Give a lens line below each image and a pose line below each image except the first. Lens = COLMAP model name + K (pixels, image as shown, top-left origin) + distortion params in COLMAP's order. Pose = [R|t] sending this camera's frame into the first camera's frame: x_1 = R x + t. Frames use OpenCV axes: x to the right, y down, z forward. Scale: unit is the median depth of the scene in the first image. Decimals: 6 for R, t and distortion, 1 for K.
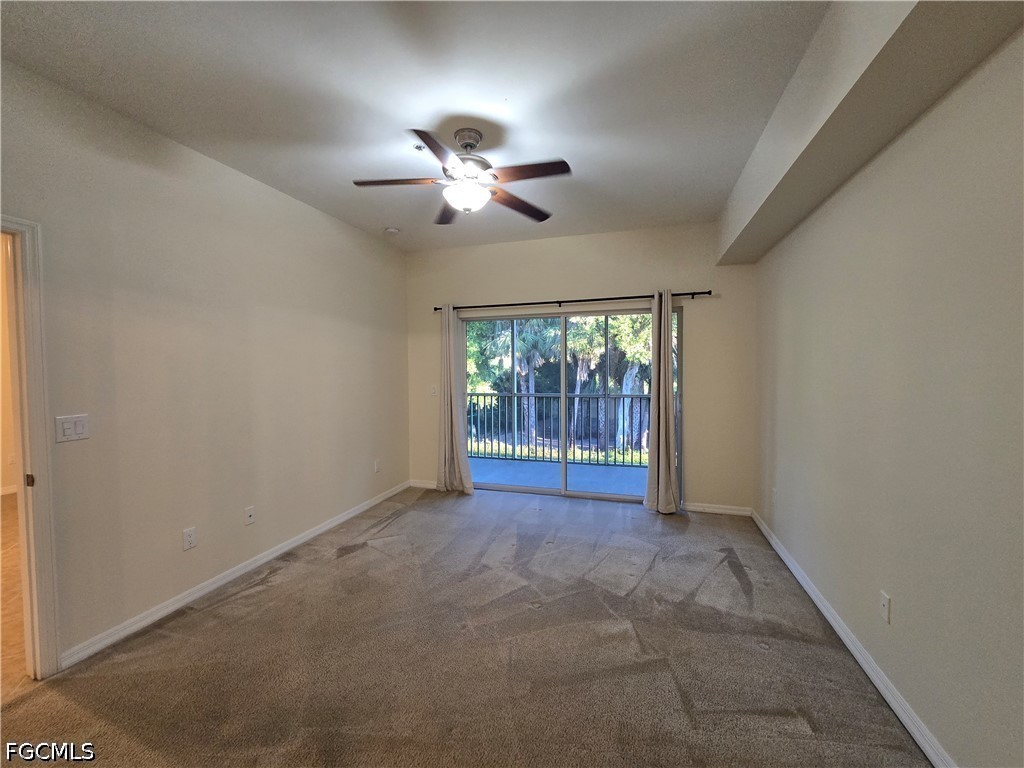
lens RADIAL K [[420.0, 0, 514.4], [0, 420.0, 379.6], [0, 0, 1]] dist [-0.003400, -0.000305]
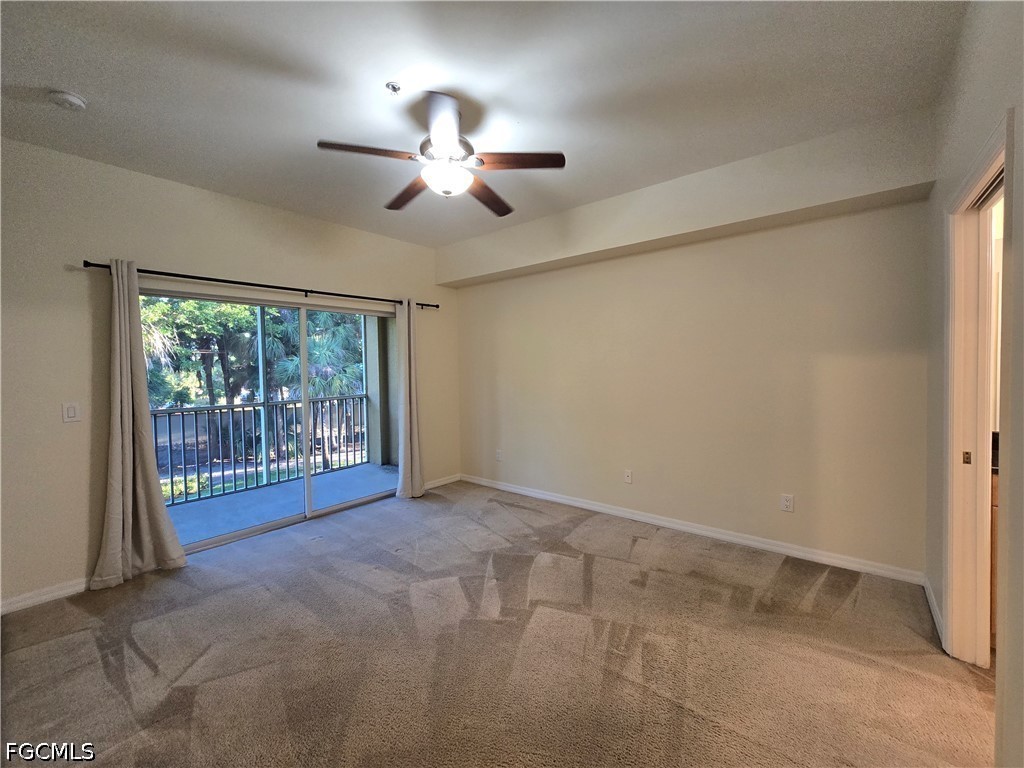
lens RADIAL K [[420.0, 0, 514.4], [0, 420.0, 379.6], [0, 0, 1]] dist [-0.003400, -0.000305]
pose [[0.377123, -0.026493, 0.925784, -0.594658], [0.041058, 0.999086, 0.011865, 0.001884], [-0.925253, 0.033537, 0.377866, 0.333248]]
